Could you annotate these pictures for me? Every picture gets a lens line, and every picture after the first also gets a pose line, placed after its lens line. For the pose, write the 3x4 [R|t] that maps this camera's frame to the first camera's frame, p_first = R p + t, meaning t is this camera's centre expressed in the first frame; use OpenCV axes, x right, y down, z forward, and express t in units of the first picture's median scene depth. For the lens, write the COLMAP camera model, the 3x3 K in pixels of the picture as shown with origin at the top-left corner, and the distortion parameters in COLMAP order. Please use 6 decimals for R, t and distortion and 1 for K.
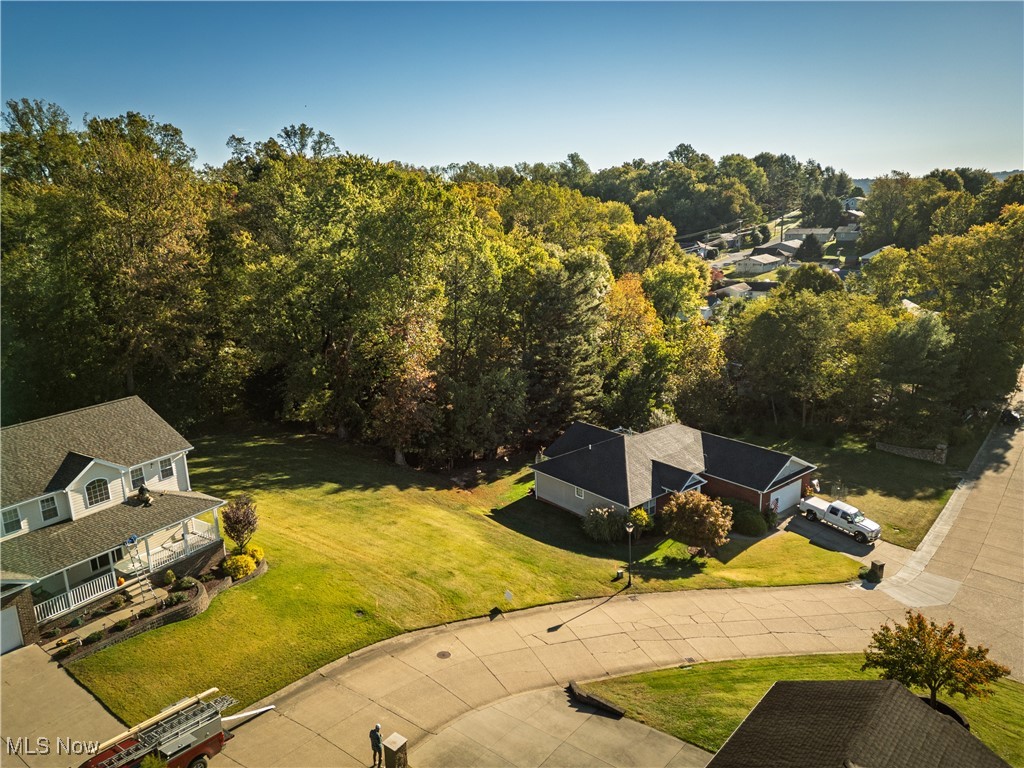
lens RADIAL K [[712.9, 0, 508.1], [0, 712.9, 386.1], [0, 0, 1]] dist [0.086925, -0.091082]
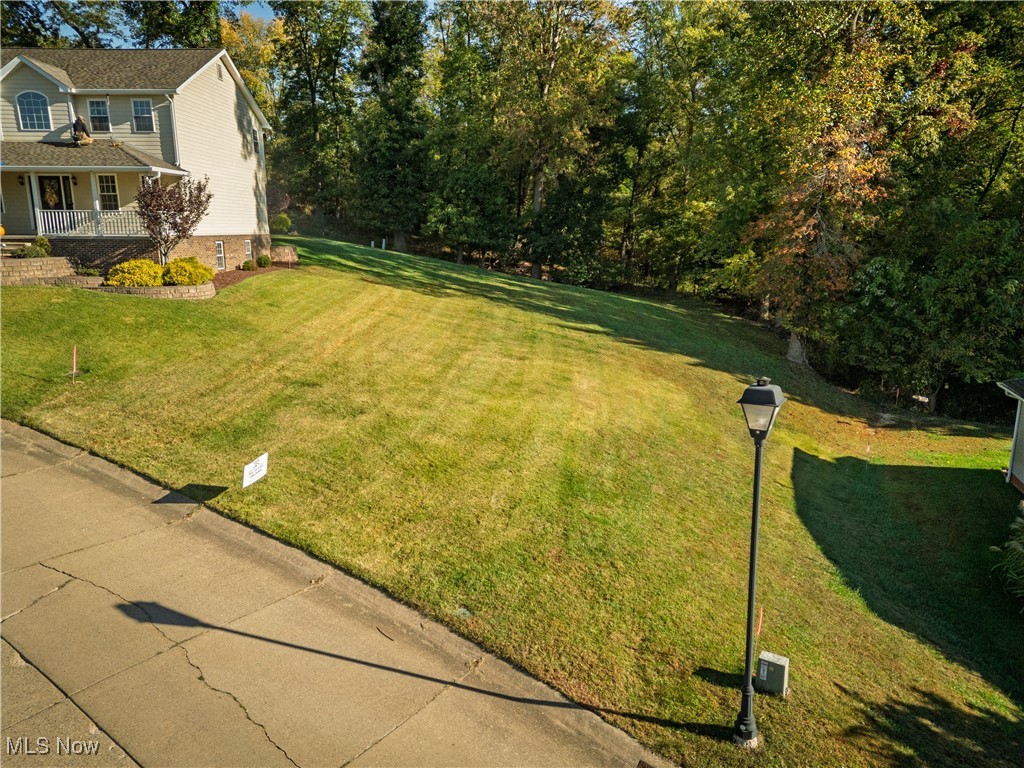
lens RADIAL K [[717.5, 0, 512.0], [0, 717.5, 384.0], [0, 0, 1]] dist [0.057126, -0.037150]
pose [[0.525485, 0.208121, -0.824955, 0.269667], [-0.228964, 0.968441, 0.098474, 0.183061], [0.819415, 0.137139, 0.556553, 0.826190]]
